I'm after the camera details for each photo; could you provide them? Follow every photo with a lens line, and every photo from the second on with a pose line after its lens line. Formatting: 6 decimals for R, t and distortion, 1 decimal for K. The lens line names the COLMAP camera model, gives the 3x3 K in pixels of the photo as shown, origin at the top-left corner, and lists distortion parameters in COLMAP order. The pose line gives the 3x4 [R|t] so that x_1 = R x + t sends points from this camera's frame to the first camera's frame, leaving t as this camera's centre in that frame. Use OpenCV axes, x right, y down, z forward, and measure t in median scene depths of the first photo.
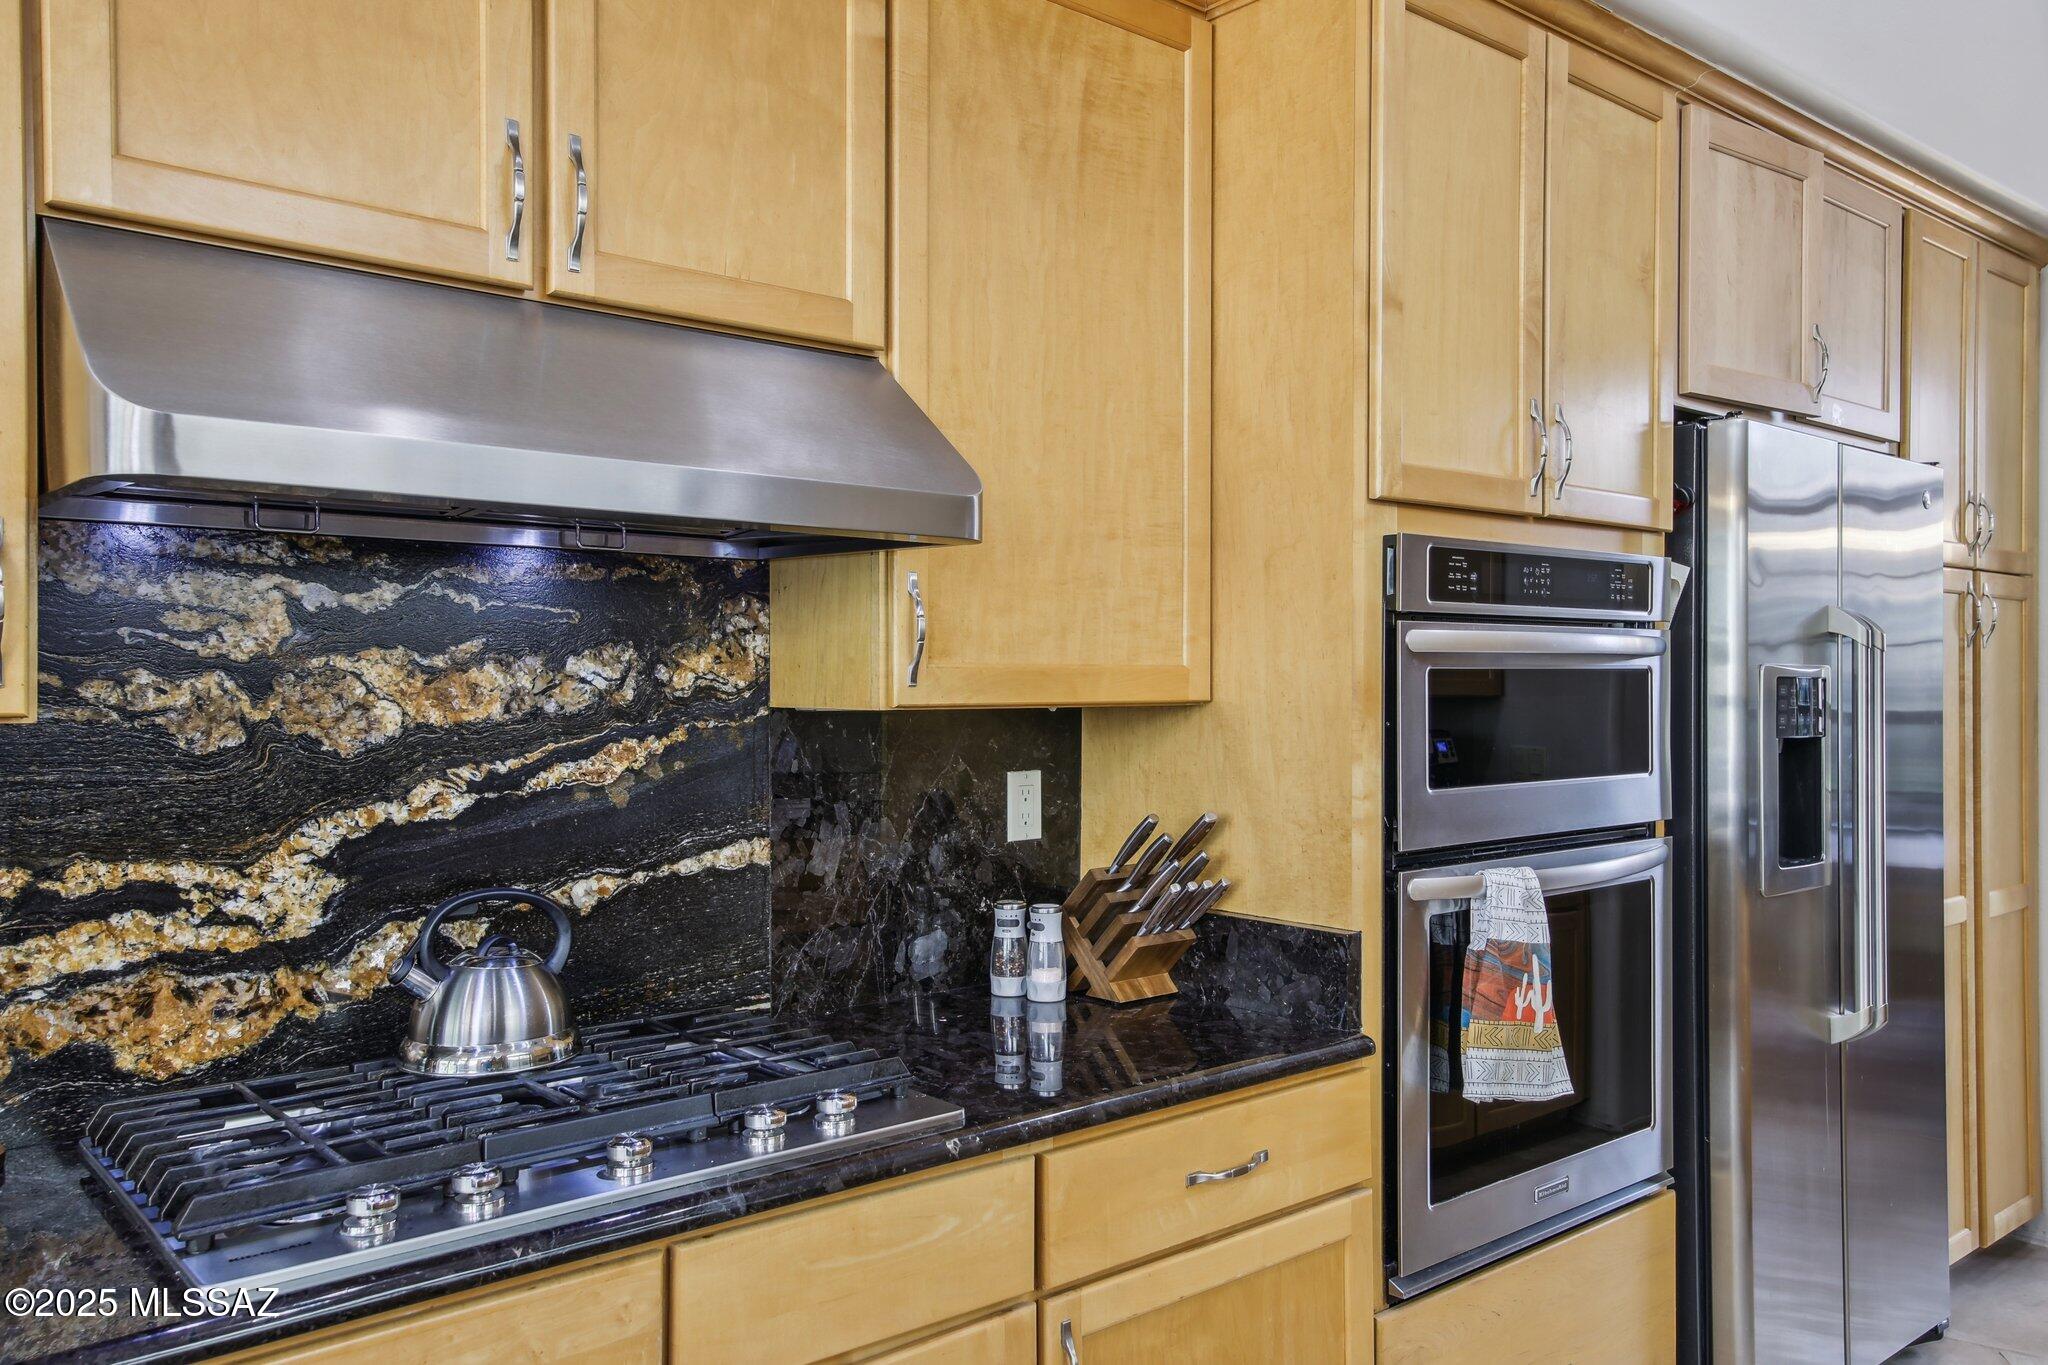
lens RADIAL K [[1582.0, 0, 1033.5], [0, 1582.0, 662.5], [0, 0, 1]] dist [0.046328, -0.006362]
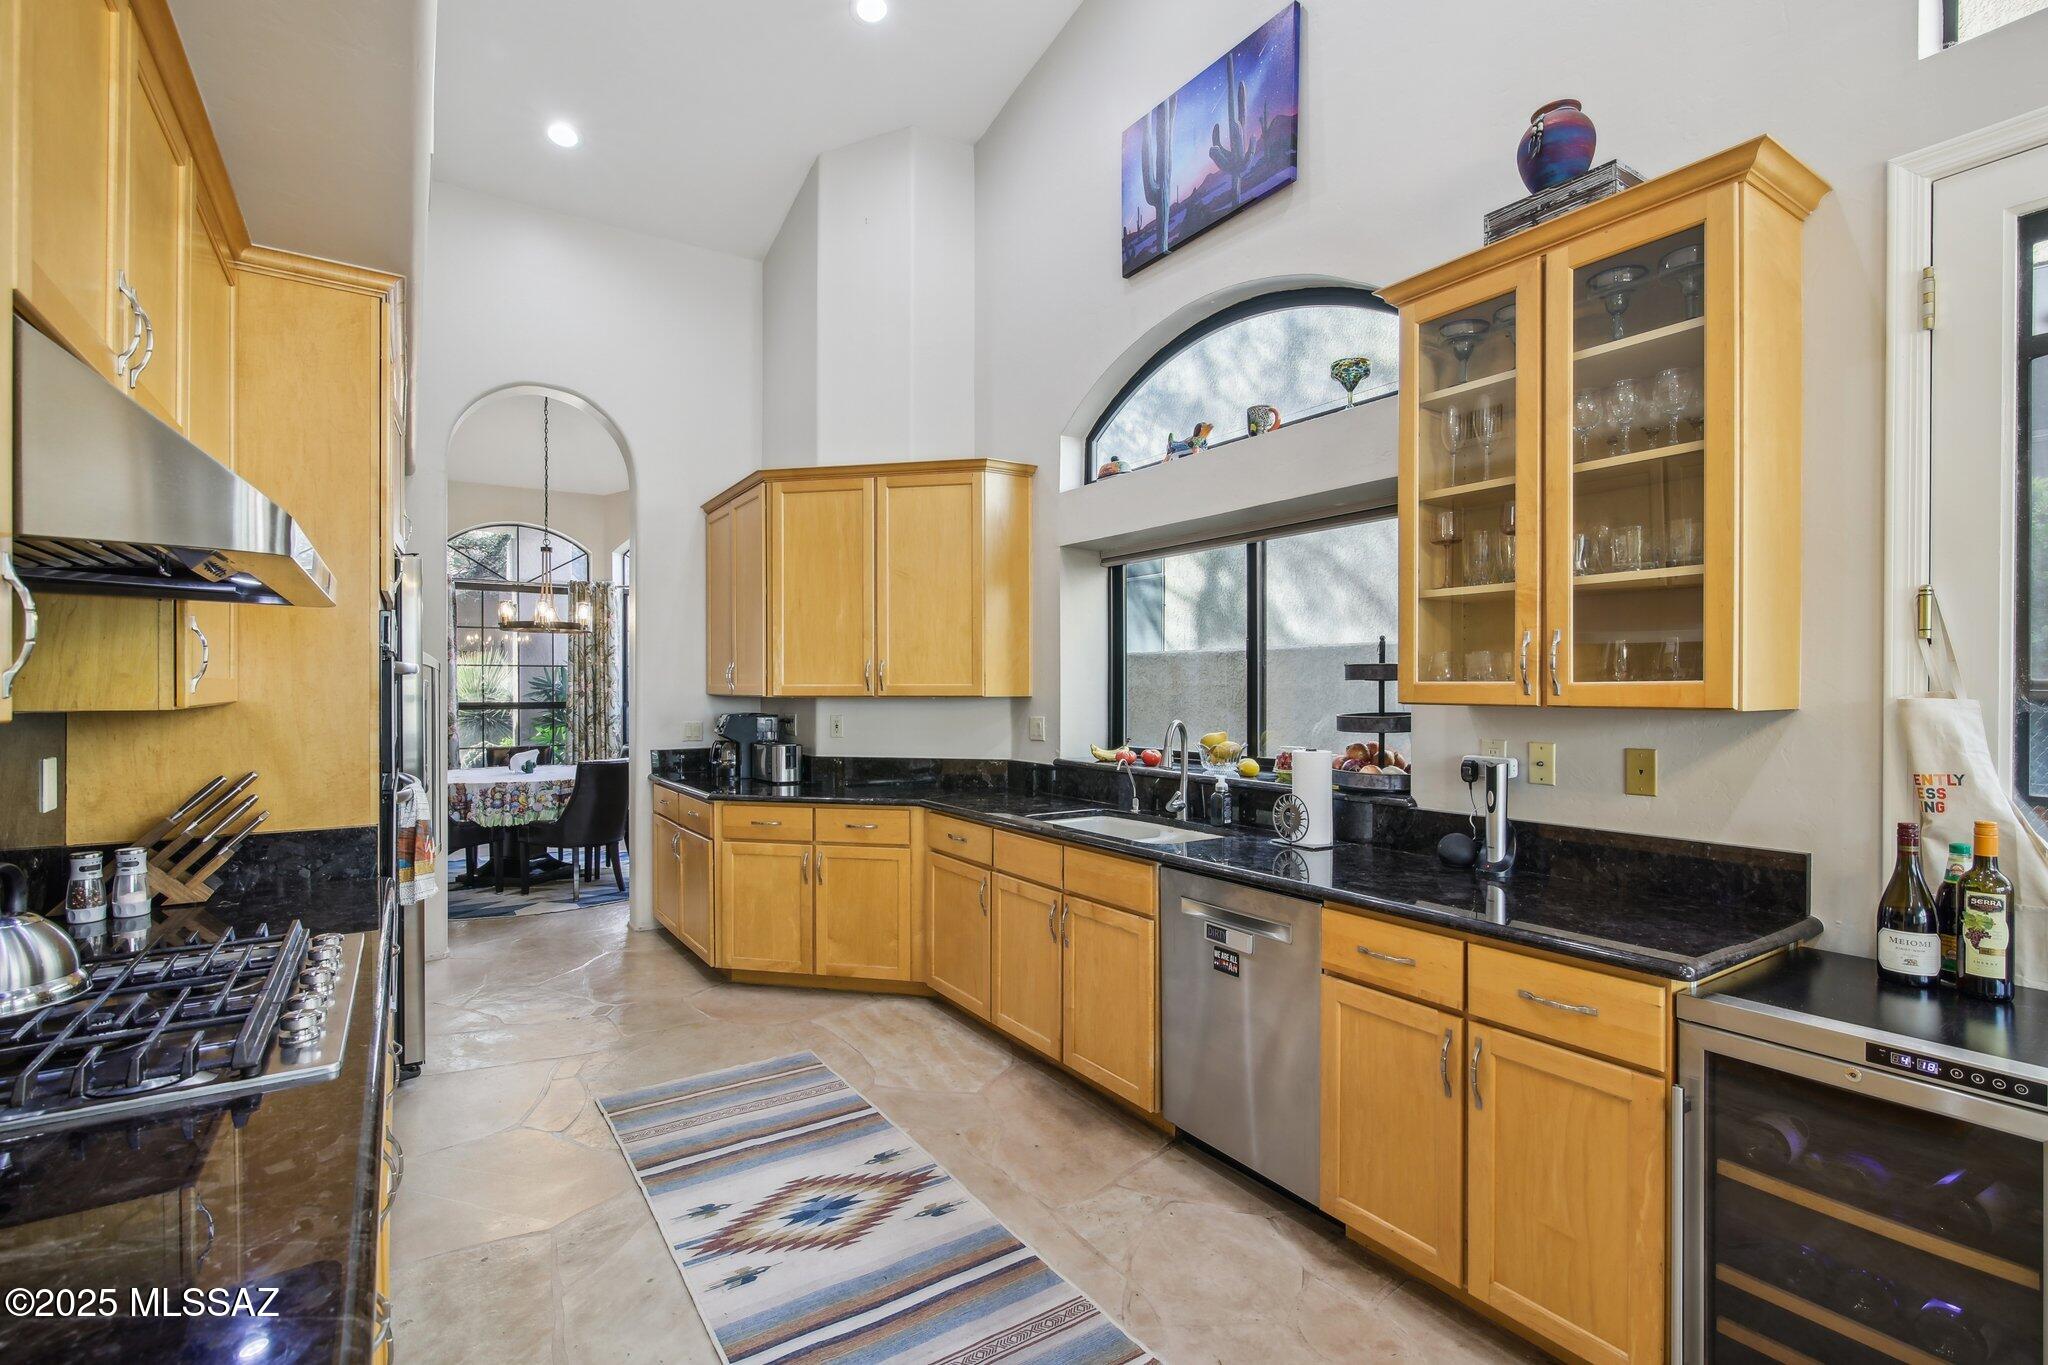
lens RADIAL K [[939.6, 0, 1014.0], [0, 939.6, 690.2], [0, 0, 1]] dist [-0.000544, -0.000403]
pose [[0.139094, -0.005379, 0.990265, -0.767975], [-0.010461, 0.999921, 0.006901, -0.001967], [-0.990224, -0.011319, 0.139027, 0.114616]]
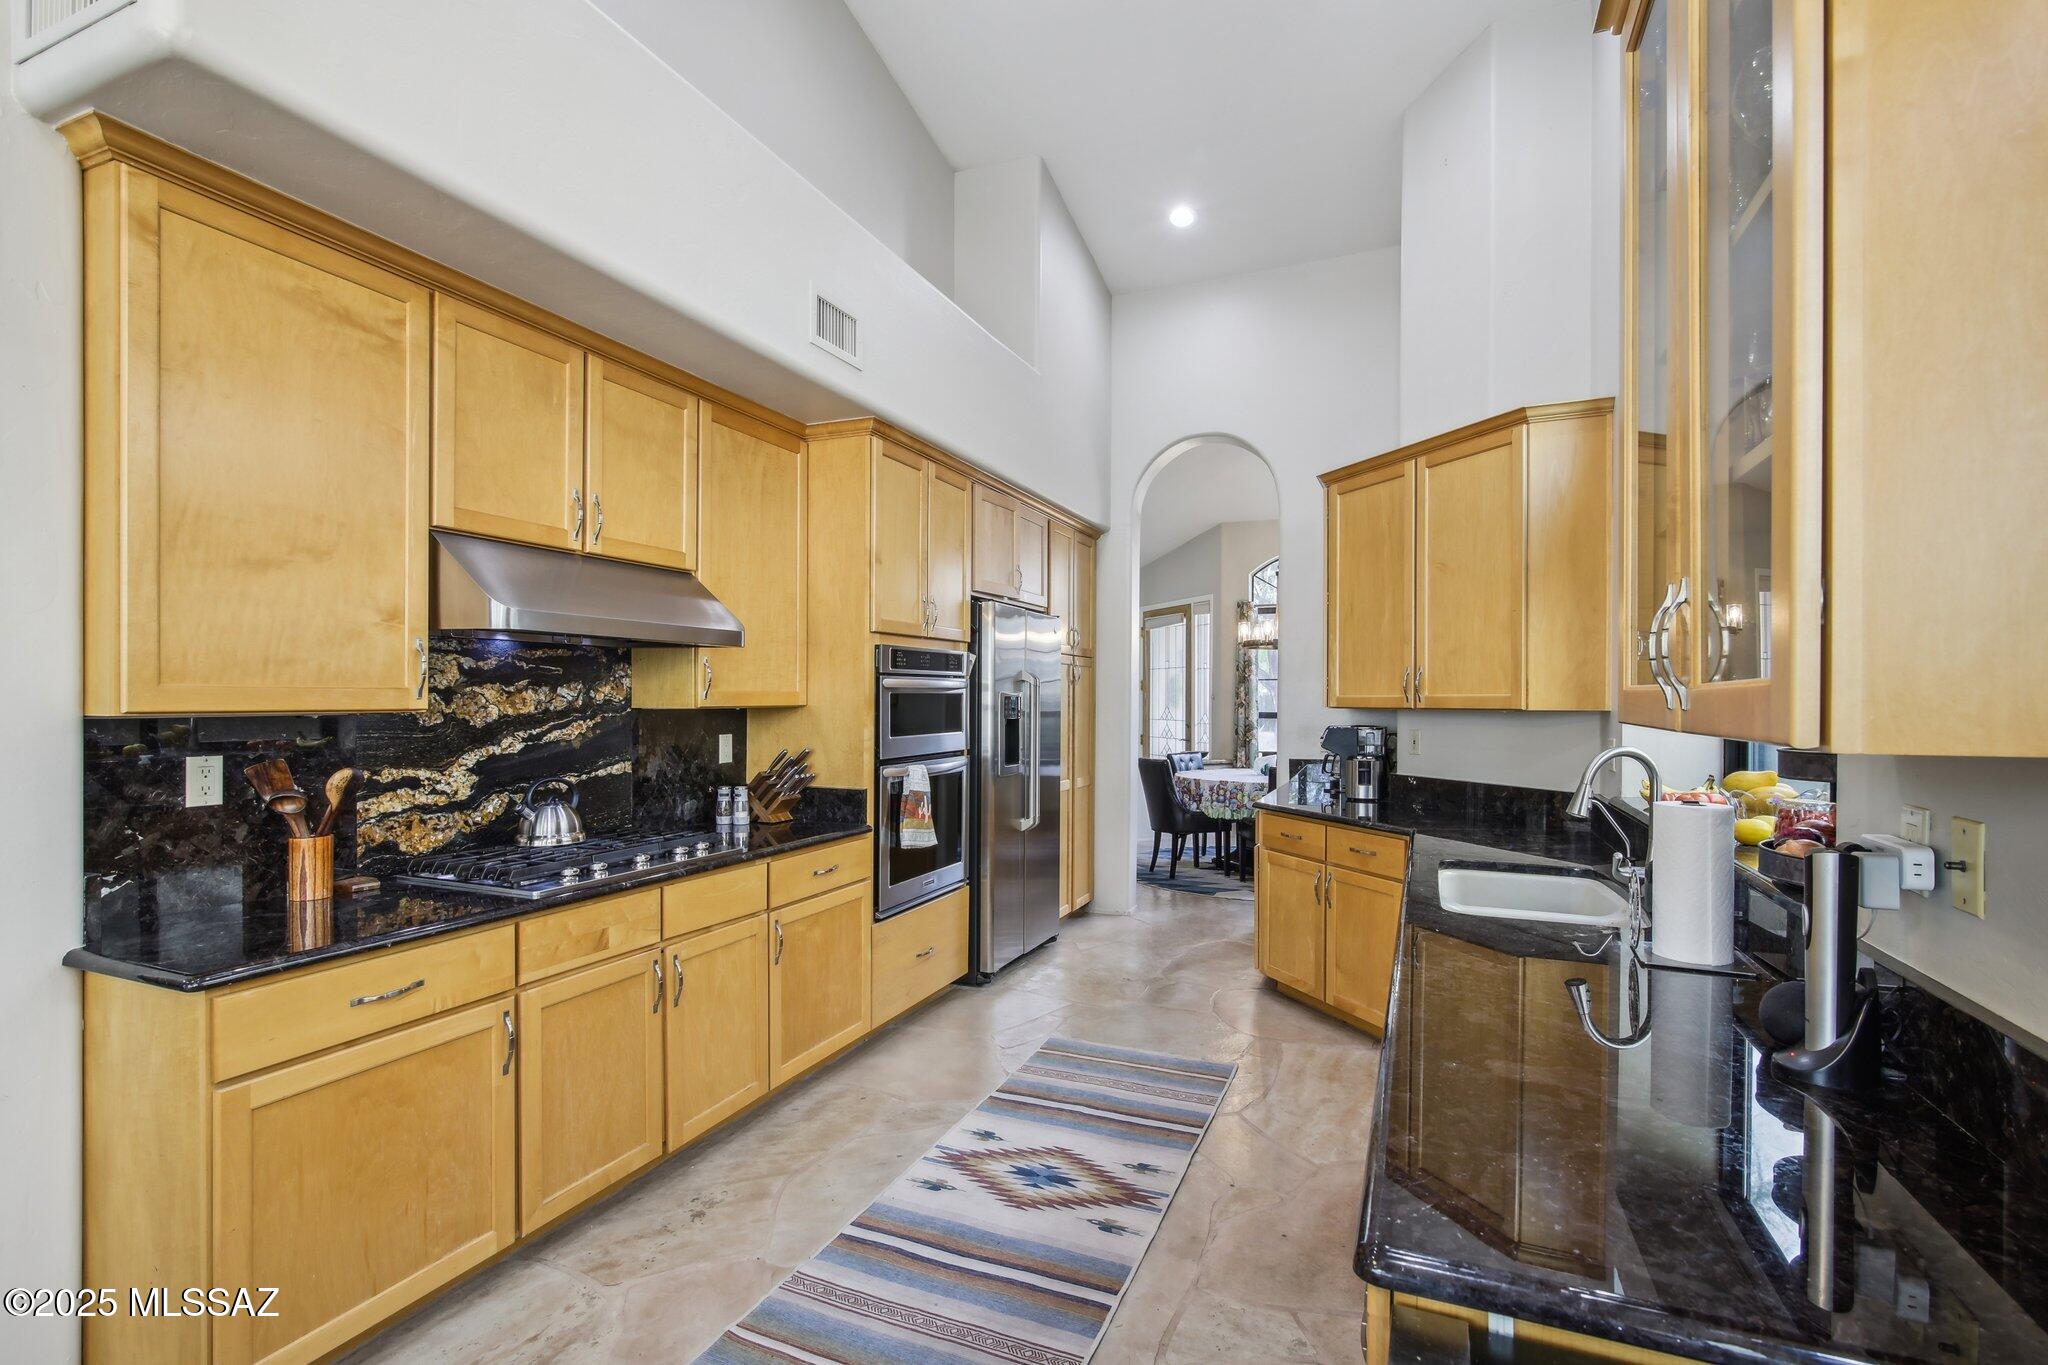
lens RADIAL K [[939.6, 0, 1018.3], [0, 939.6, 702.5], [0, 0, 1]] dist [-0.000544, -0.000403]
pose [[0.903517, -0.001189, 0.428550, -0.252529], [-0.005695, 0.999875, 0.014779, -0.005255], [-0.428514, -0.015794, 0.903397, -0.577794]]
